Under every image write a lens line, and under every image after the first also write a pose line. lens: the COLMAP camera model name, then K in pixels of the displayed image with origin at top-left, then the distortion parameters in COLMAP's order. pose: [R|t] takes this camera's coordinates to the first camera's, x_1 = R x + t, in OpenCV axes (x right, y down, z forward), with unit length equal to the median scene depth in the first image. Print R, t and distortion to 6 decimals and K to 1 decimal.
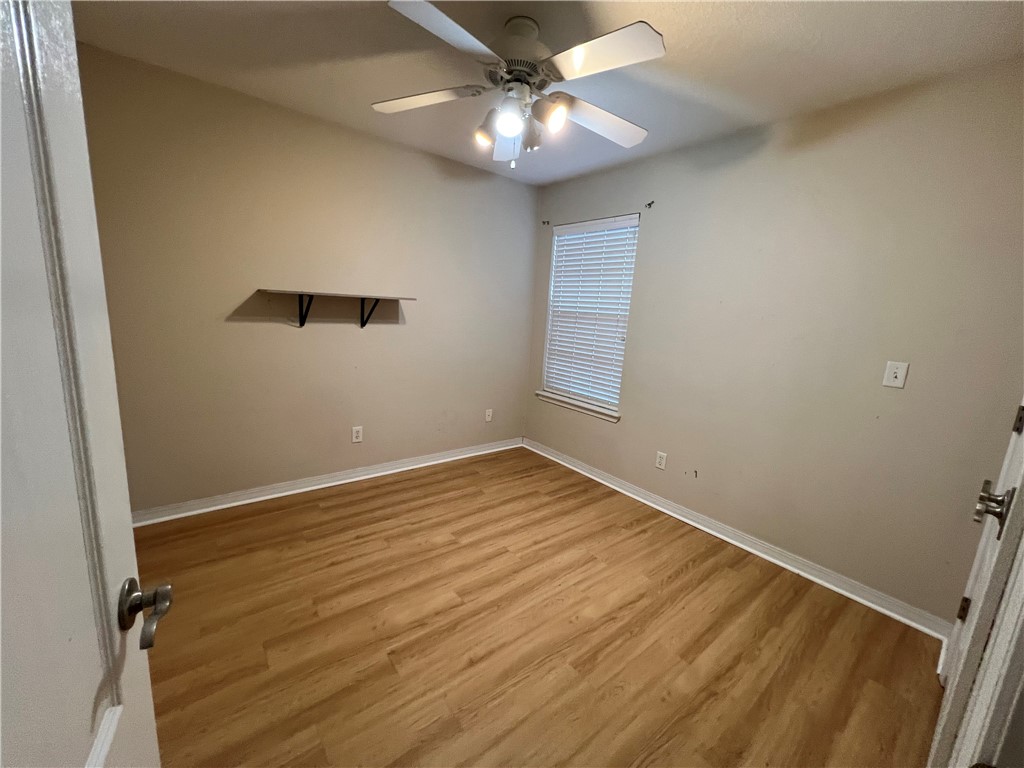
lens RADIAL K [[408.3, 0, 509.0], [0, 408.3, 383.4], [0, 0, 1]] dist [-0.001364, 0.000571]
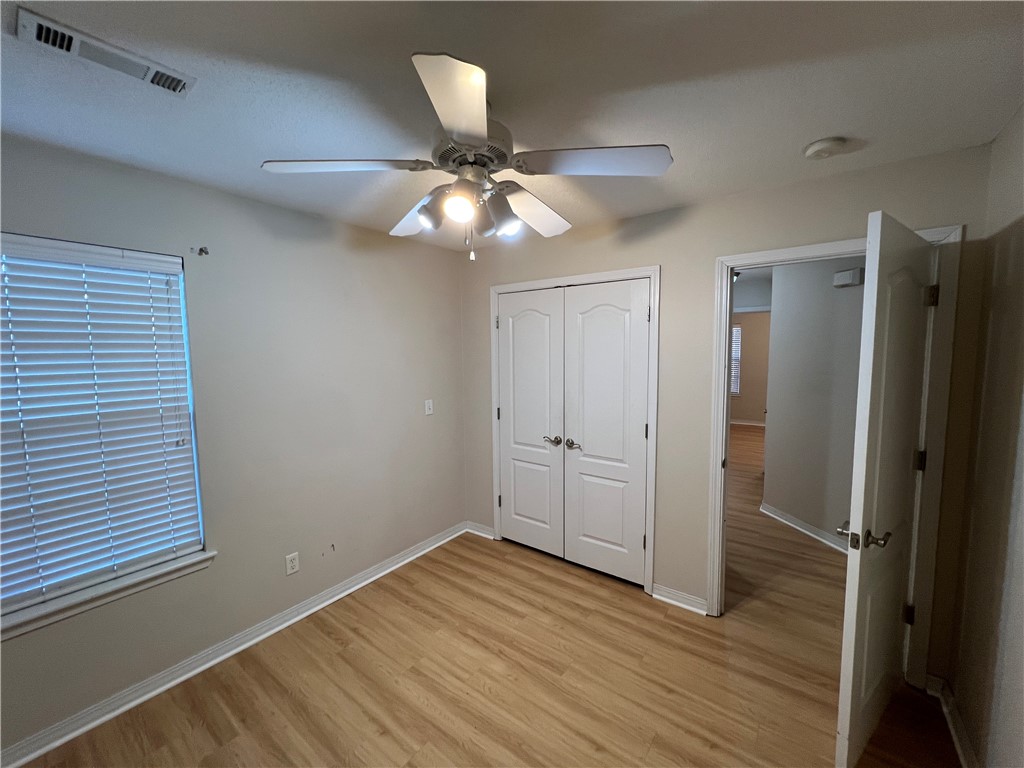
lens RADIAL K [[408.3, 0, 508.6], [0, 408.3, 384.3], [0, 0, 1]] dist [-0.001364, 0.000571]
pose [[-0.250877, -0.142402, 0.957487, -0.732961], [0.176192, 0.965881, 0.189816, -0.371356], [-0.951849, 0.216323, -0.217228, 1.014223]]
